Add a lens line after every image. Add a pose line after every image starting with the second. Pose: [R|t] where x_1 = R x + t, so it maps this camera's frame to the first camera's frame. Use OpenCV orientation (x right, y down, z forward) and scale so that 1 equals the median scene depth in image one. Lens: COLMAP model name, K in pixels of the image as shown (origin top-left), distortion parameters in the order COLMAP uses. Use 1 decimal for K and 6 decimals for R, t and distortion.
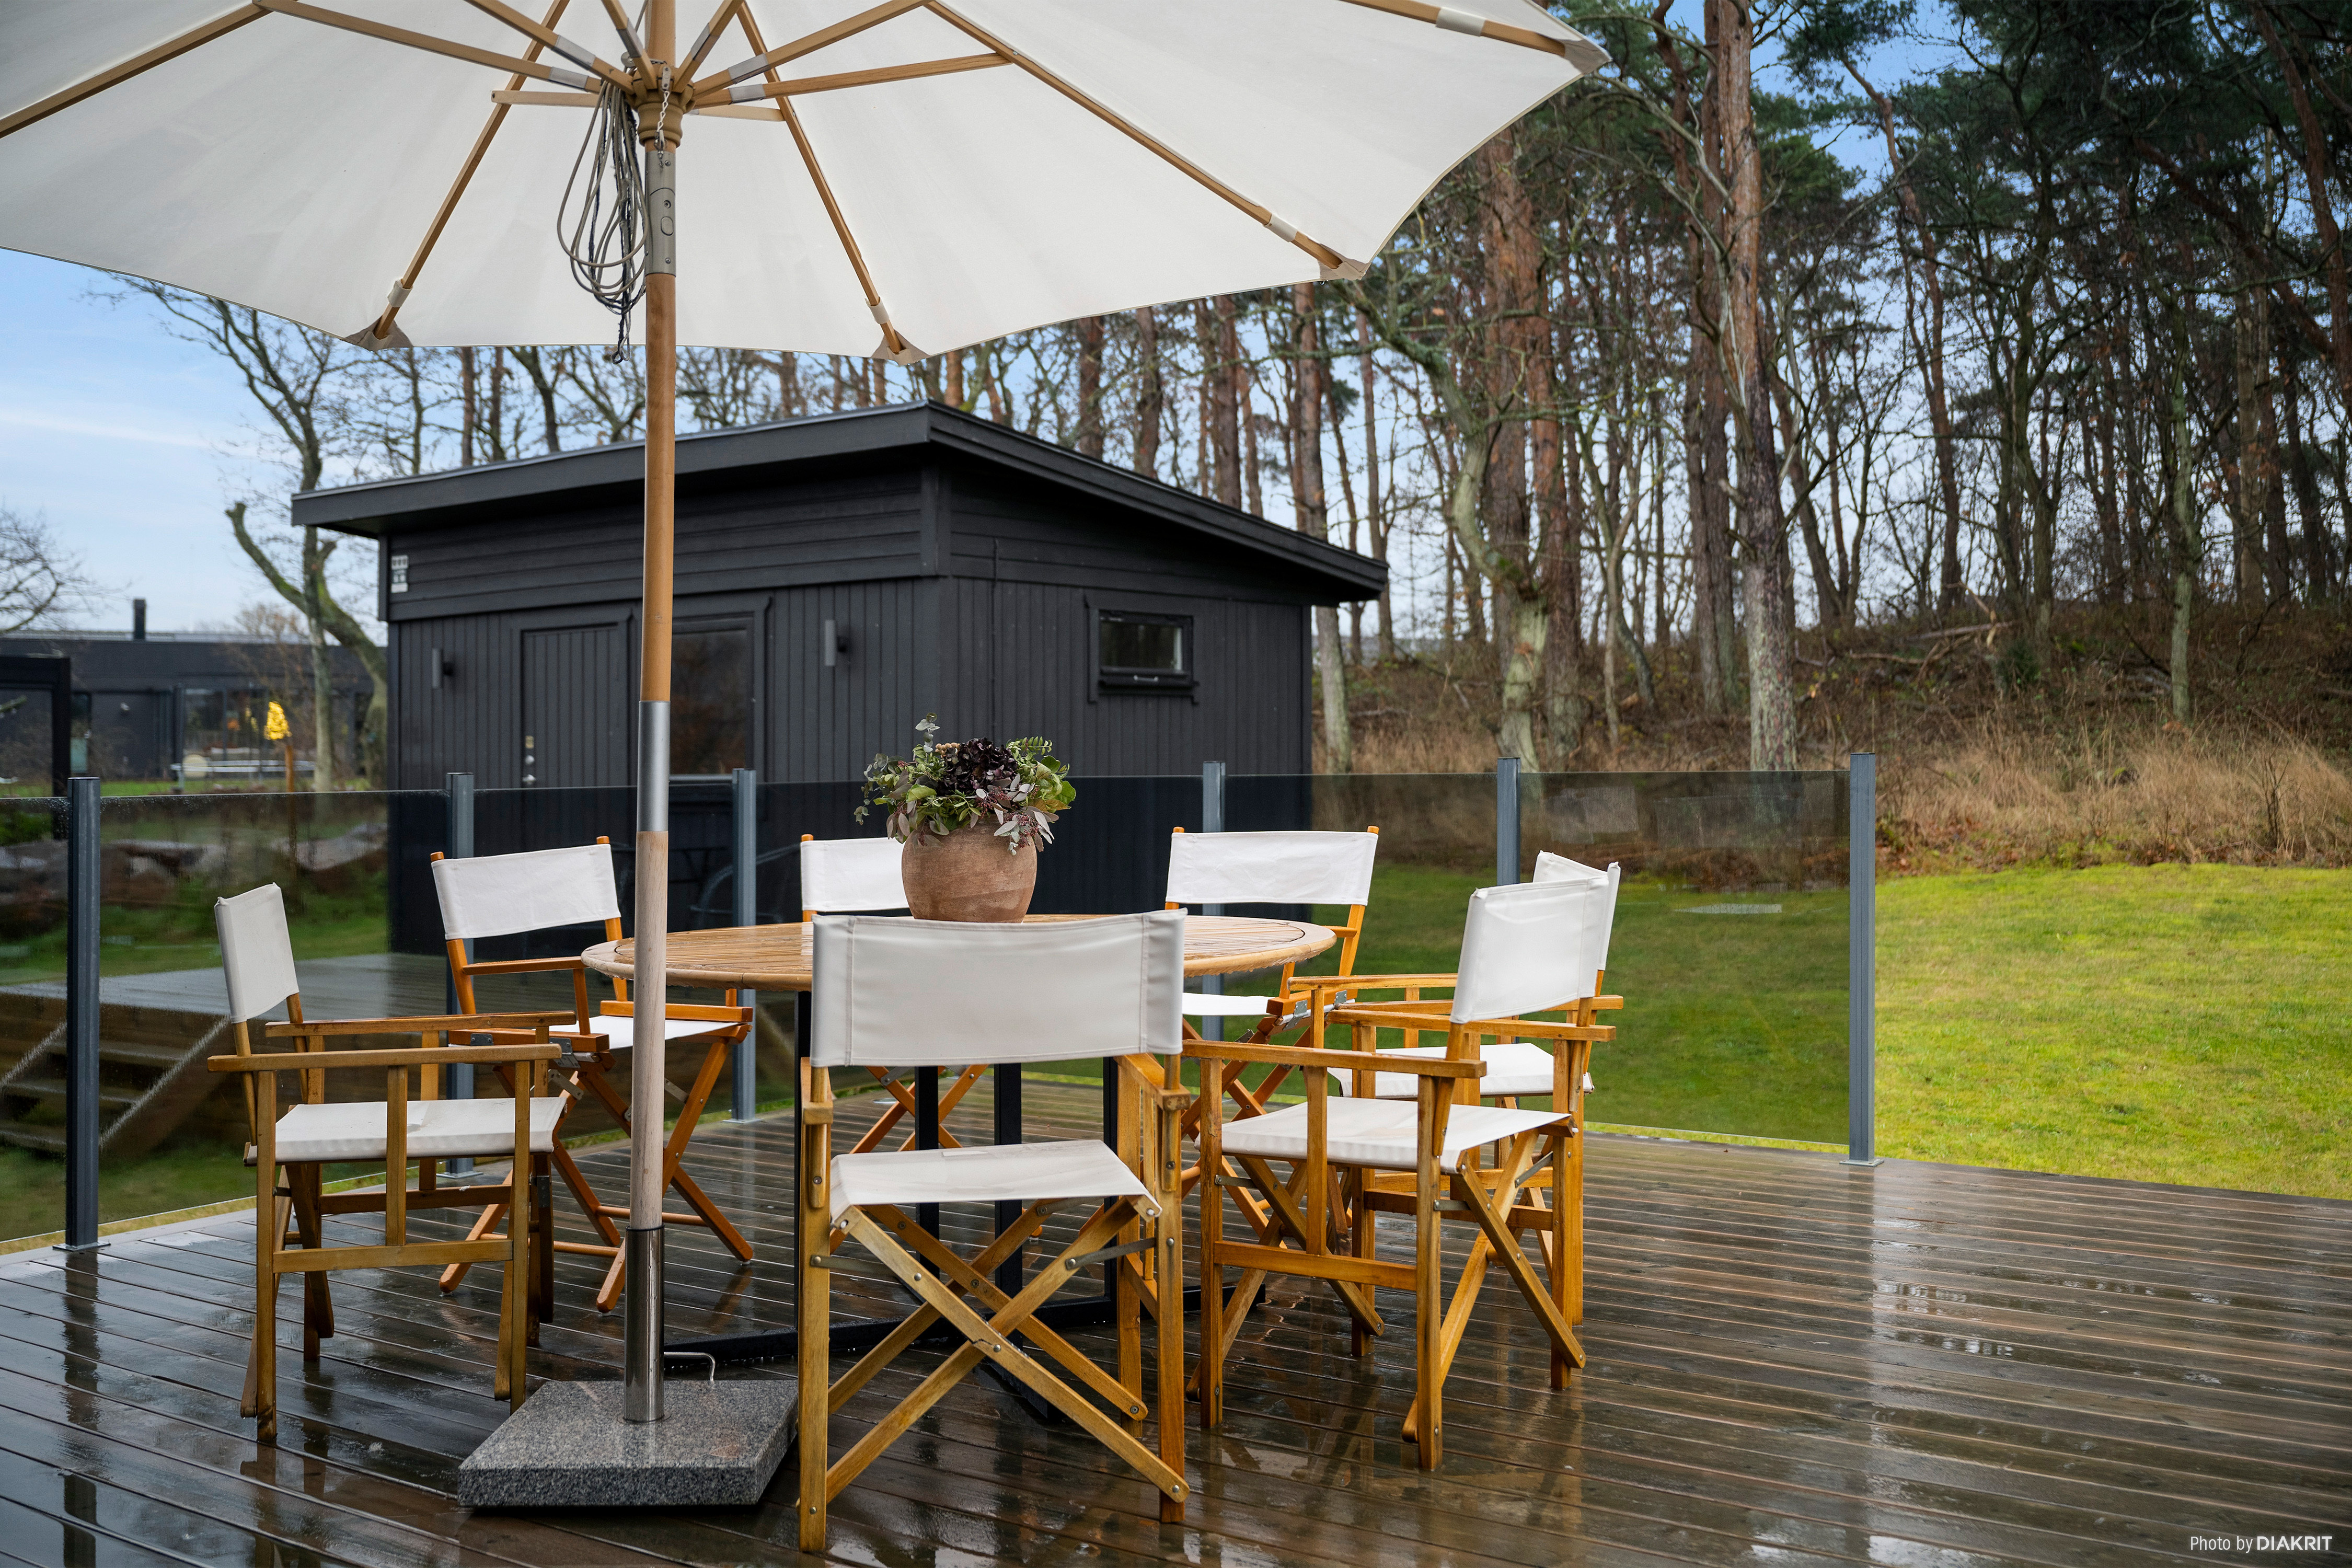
lens RADIAL K [[2192.3, 0, 1176.0], [0, 2192.3, 784.0], [0, 0, 1]] dist [-0.000835, -0.000767]
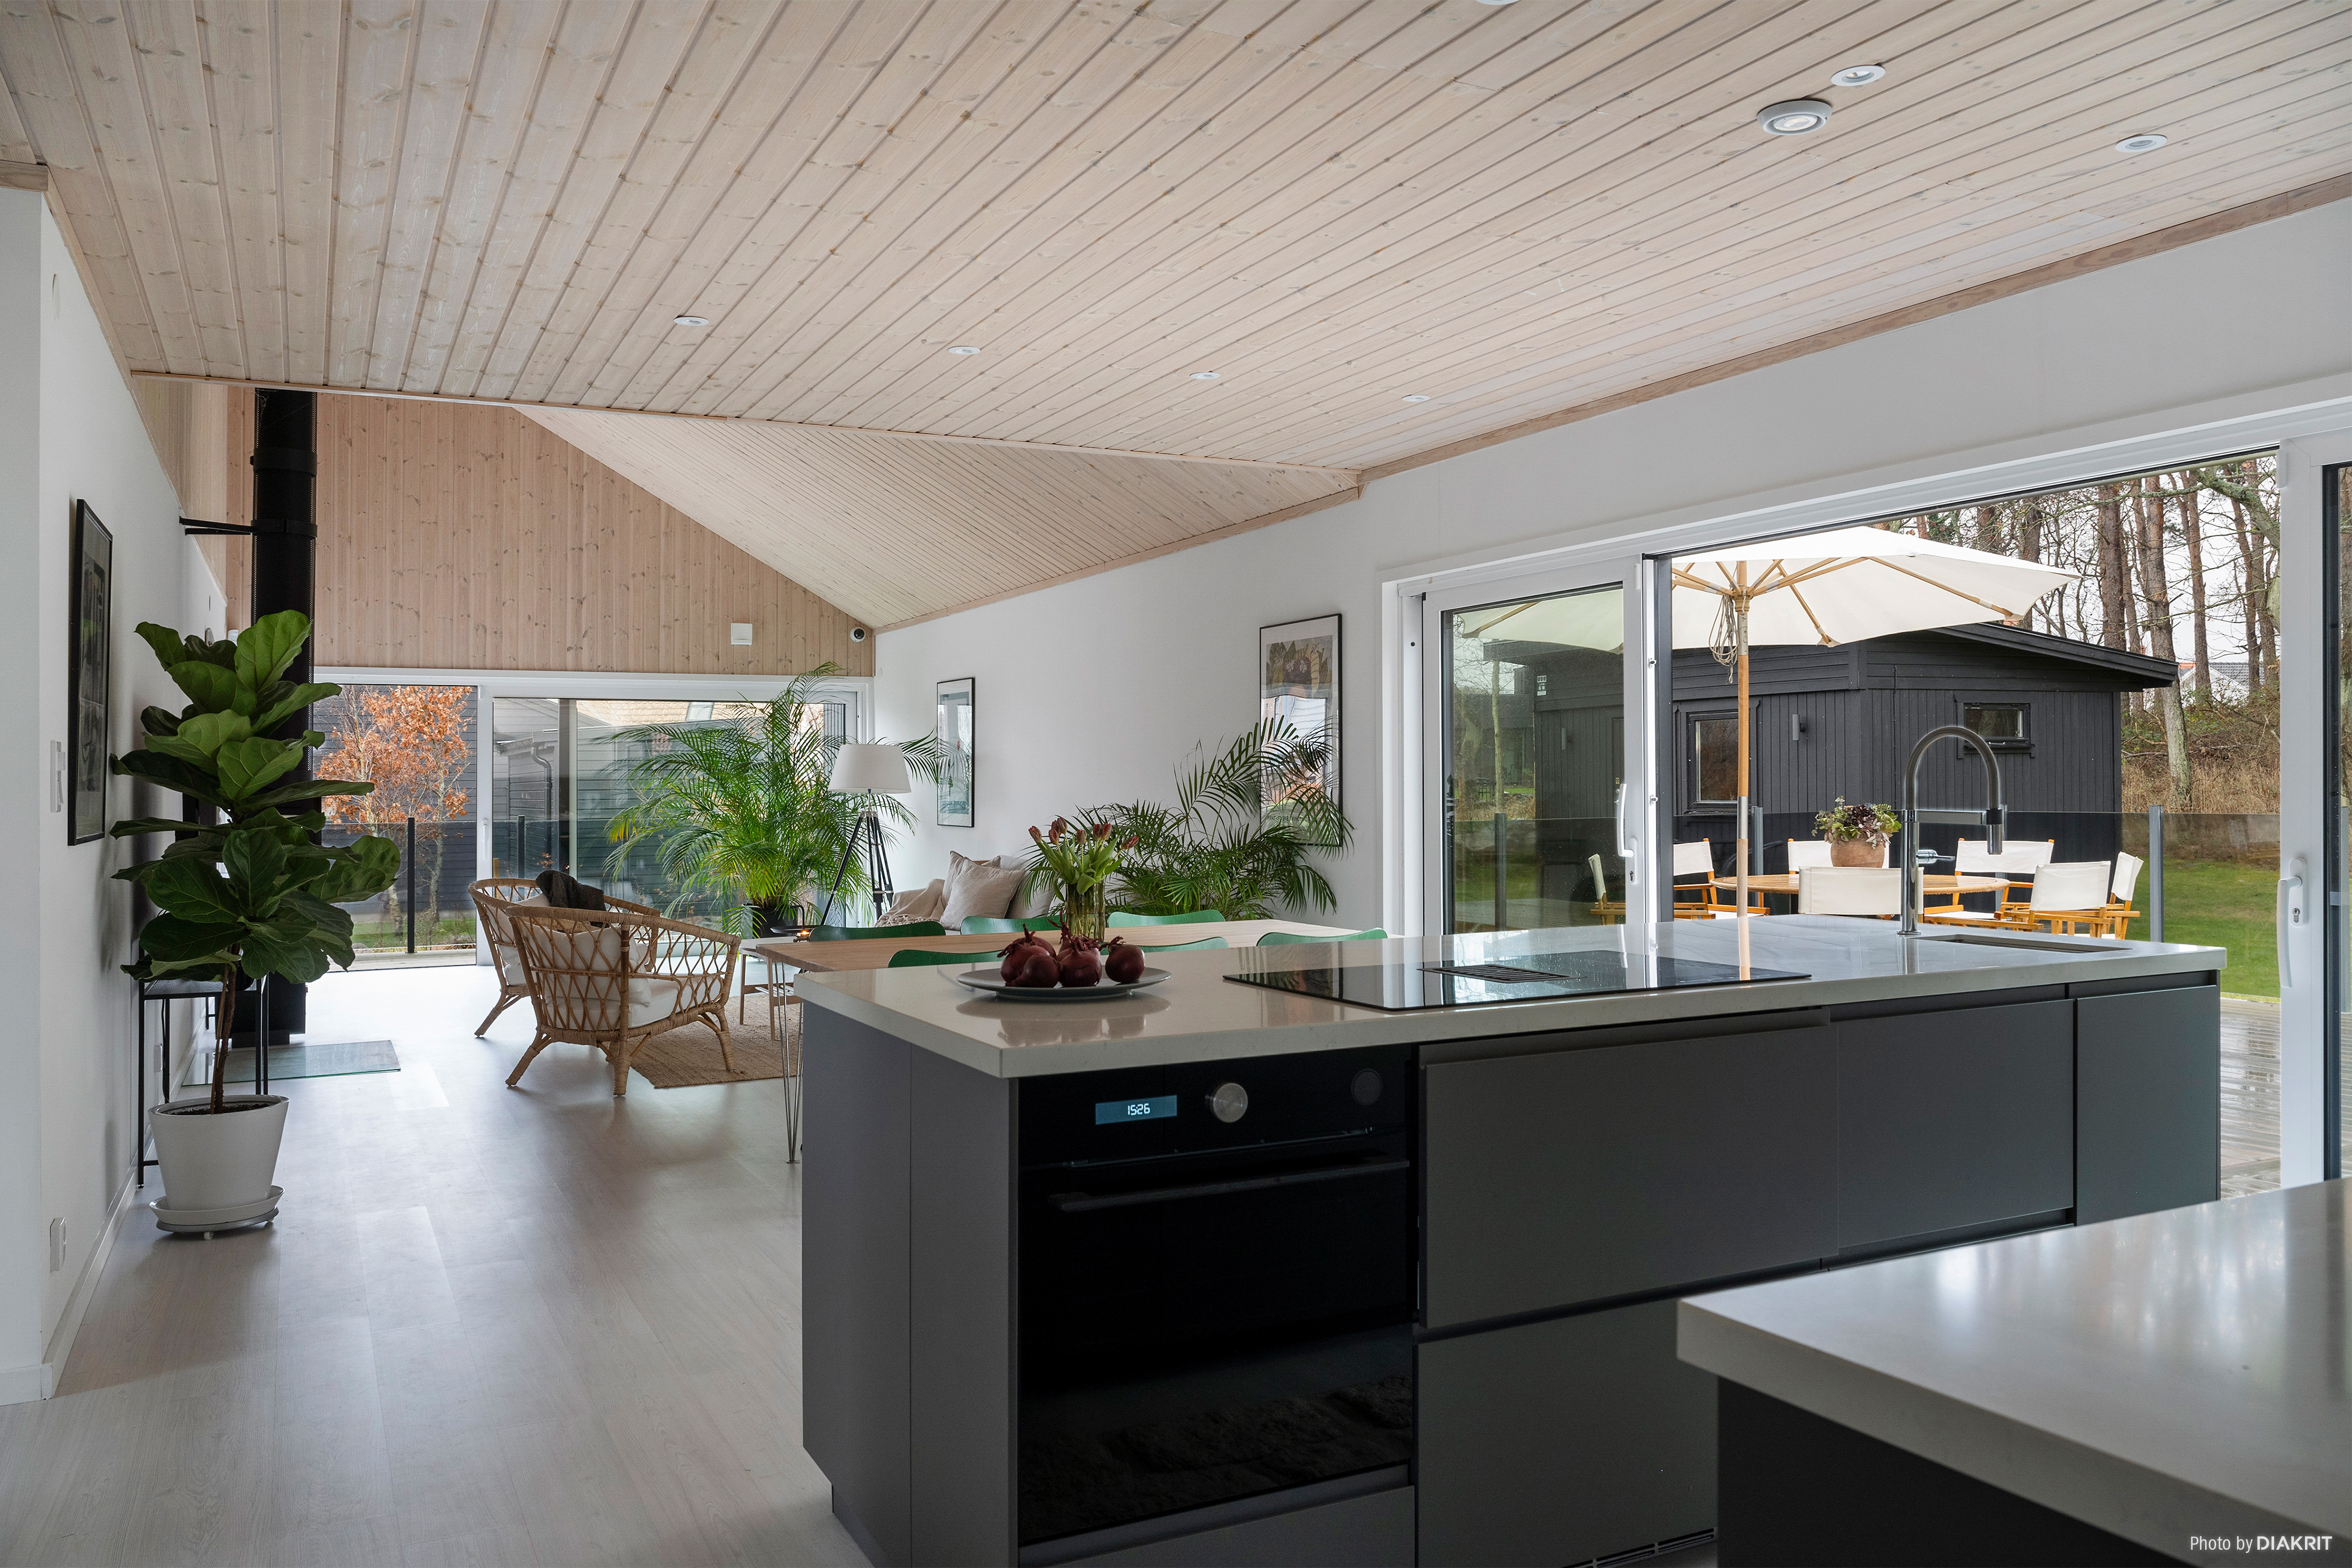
lens RADIAL K [[1763.7, 0, 1177.1], [0, 1763.7, 720.0], [0, 0, 1]] dist [-0.000014, 0.000871]
pose [[0.882379, -0.016645, -0.470245, 0.151706], [-0.001193, 0.999292, -0.037610, -0.034246], [0.470538, 0.033747, 0.881734, -1.042972]]
